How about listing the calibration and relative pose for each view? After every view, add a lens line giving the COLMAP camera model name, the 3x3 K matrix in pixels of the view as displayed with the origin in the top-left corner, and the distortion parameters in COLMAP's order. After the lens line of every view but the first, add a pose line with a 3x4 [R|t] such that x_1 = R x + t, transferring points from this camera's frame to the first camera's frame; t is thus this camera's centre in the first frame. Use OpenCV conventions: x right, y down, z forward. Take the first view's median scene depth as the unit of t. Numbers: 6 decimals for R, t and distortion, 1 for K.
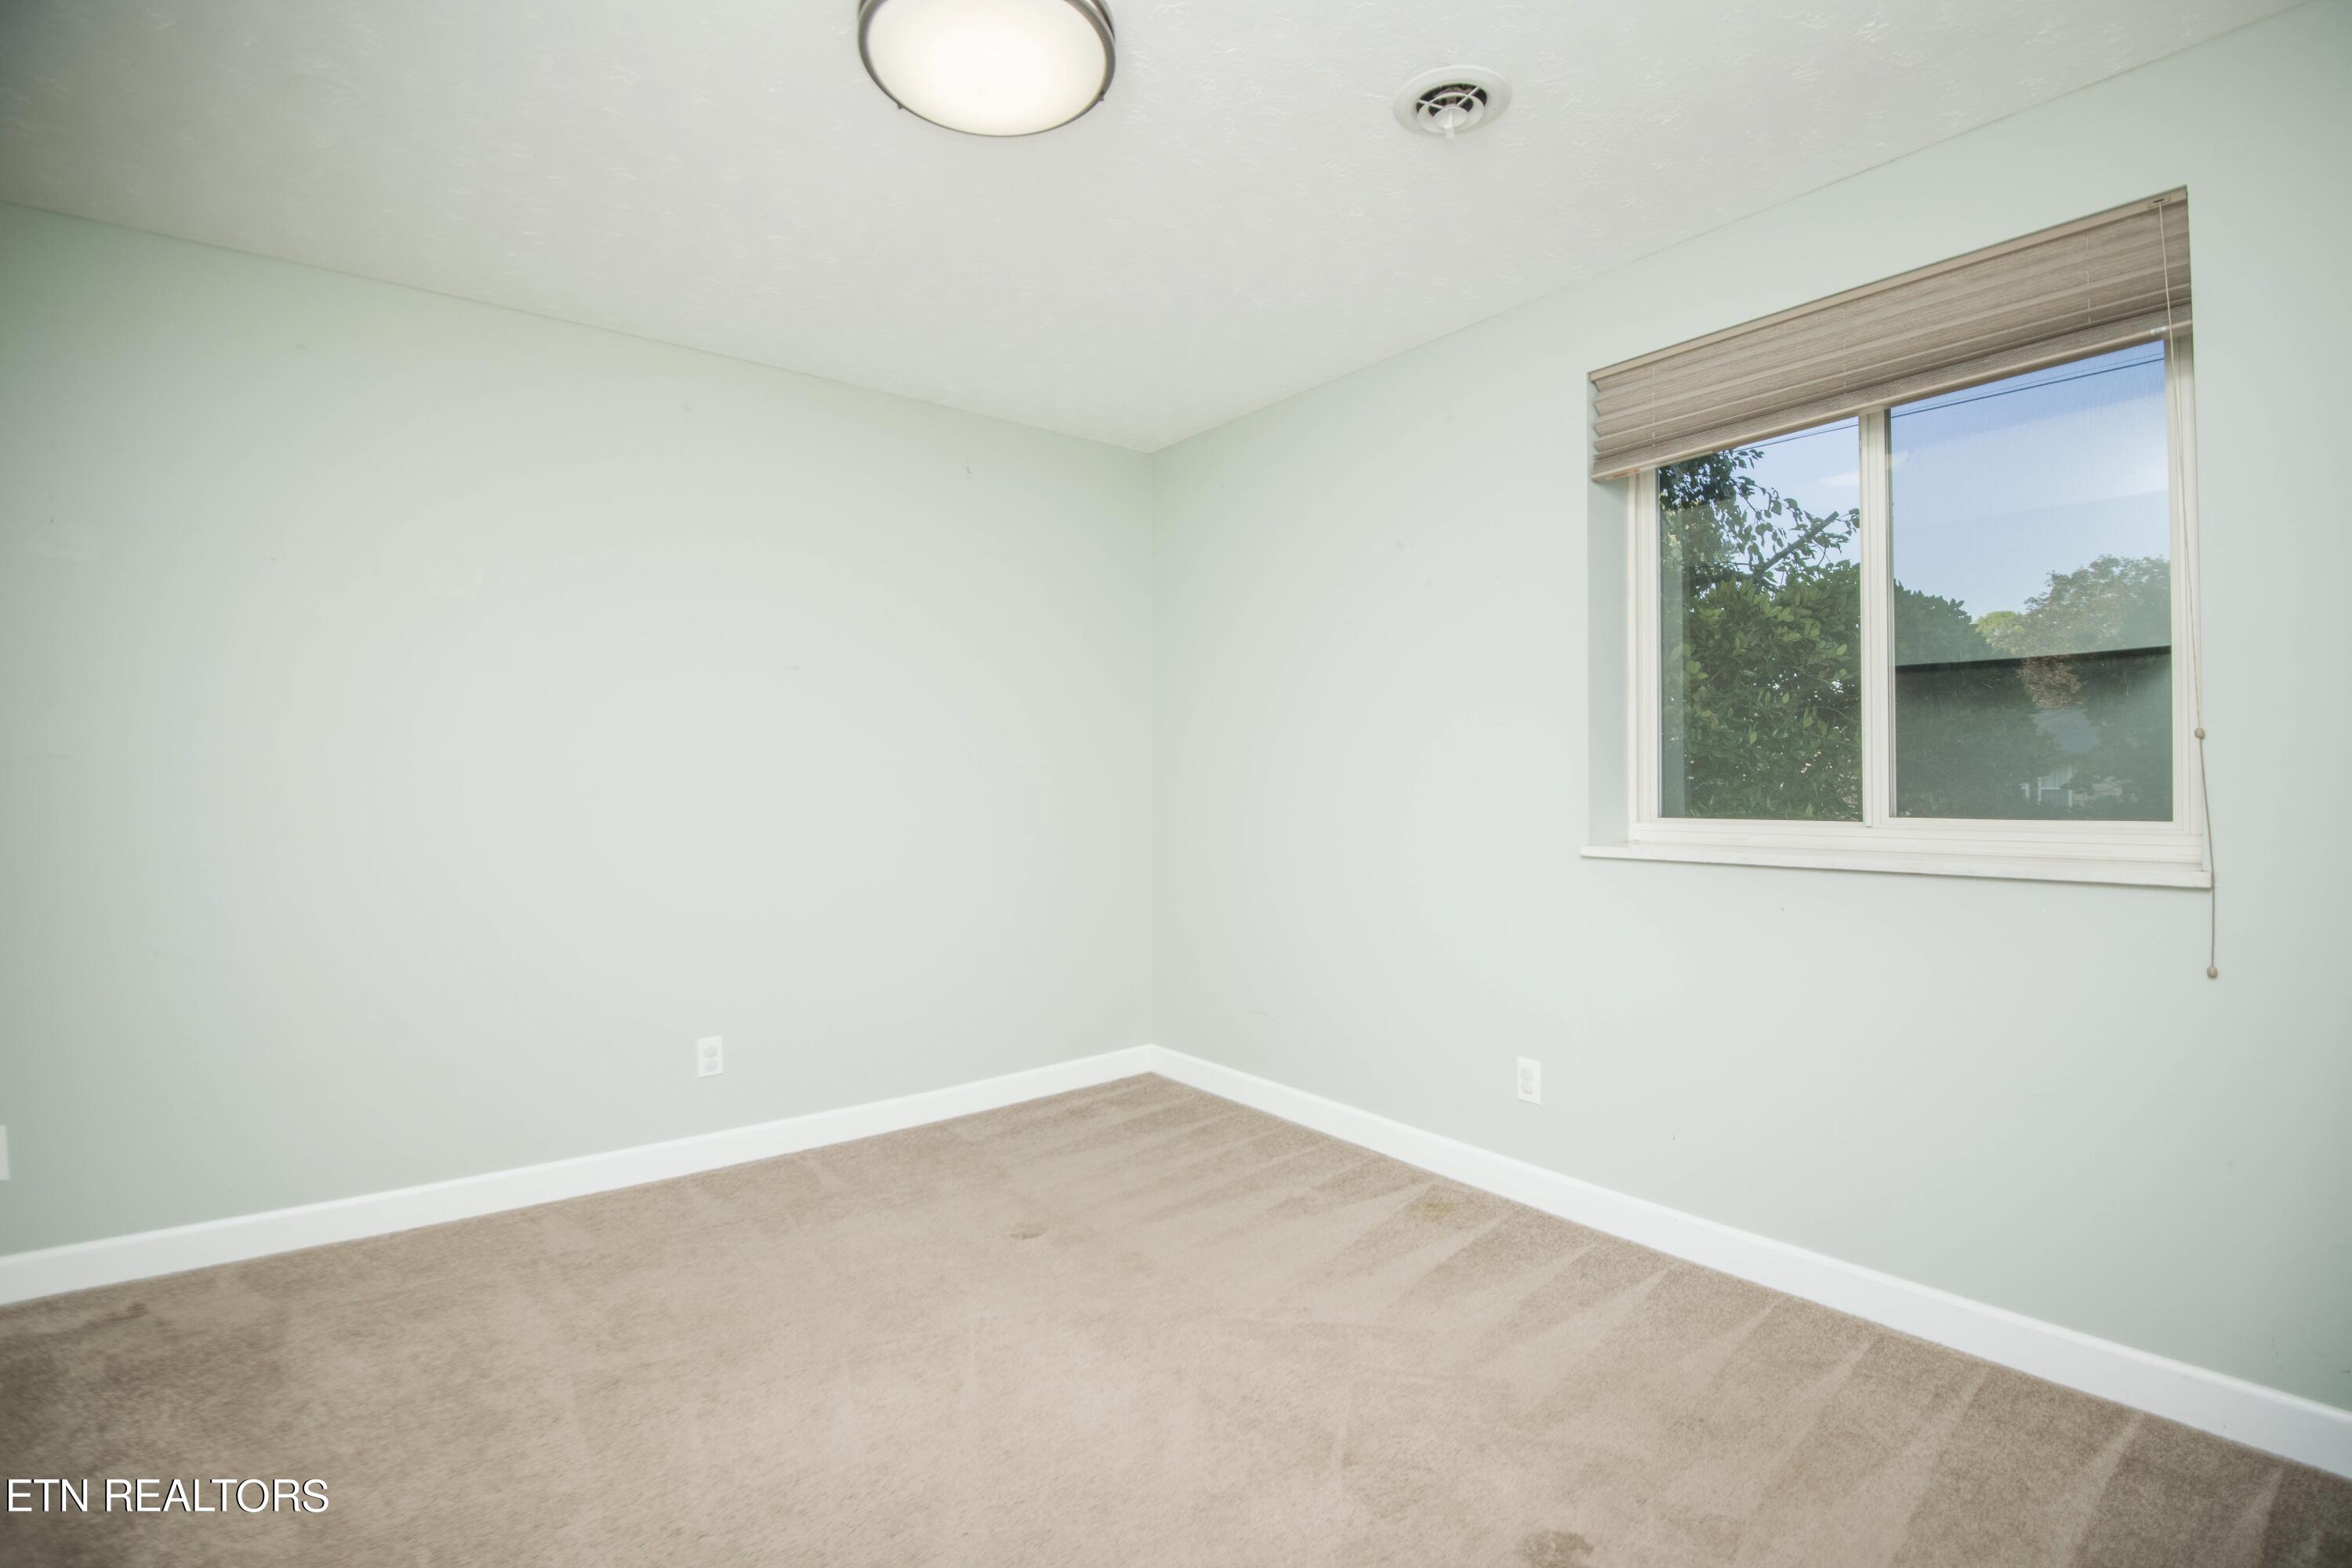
lens RADIAL K [[1078.0, 0, 1165.4], [0, 1078.0, 781.8], [0, 0, 1]] dist [-0.012100, -0.014775]
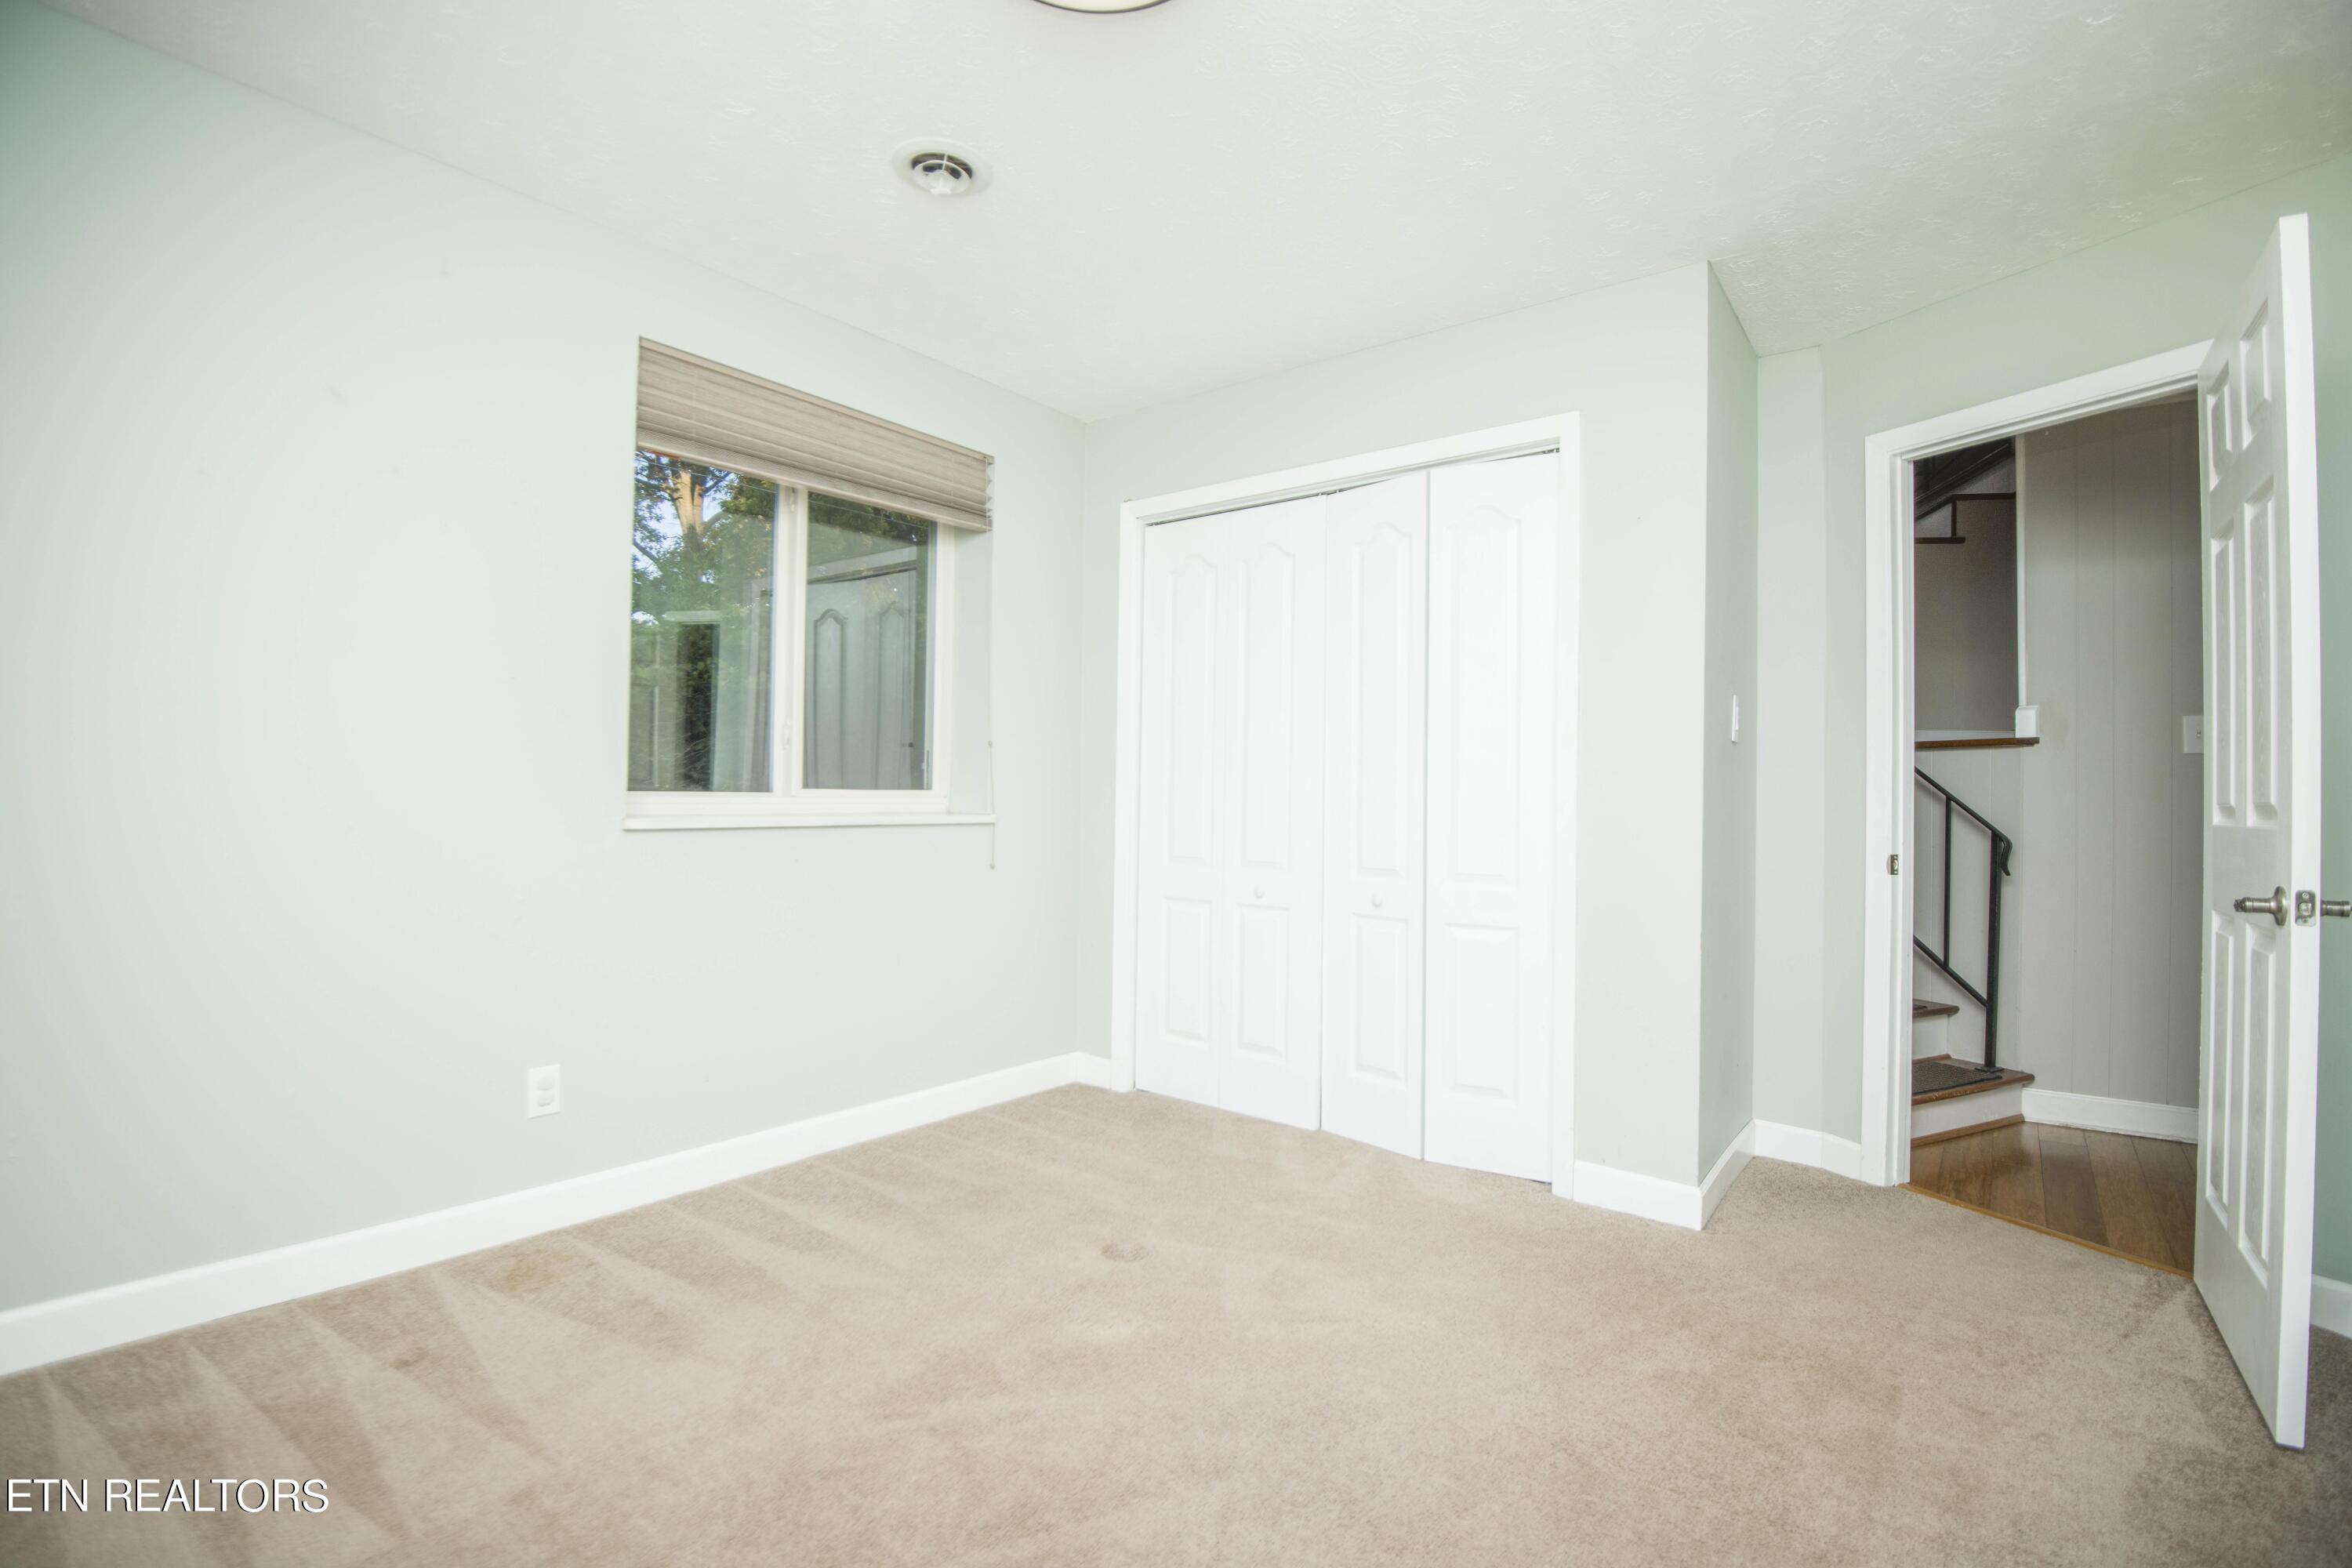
lens RADIAL K [[1078.0, 0, 1184.9], [0, 1078.0, 780.4], [0, 0, 1]] dist [-0.012100, -0.014775]
pose [[-0.245147, 0.016254, 0.969350, -0.744219], [-0.012162, 0.999729, -0.019840, 0.042541], [-0.969410, -0.016653, -0.244883, 0.831721]]
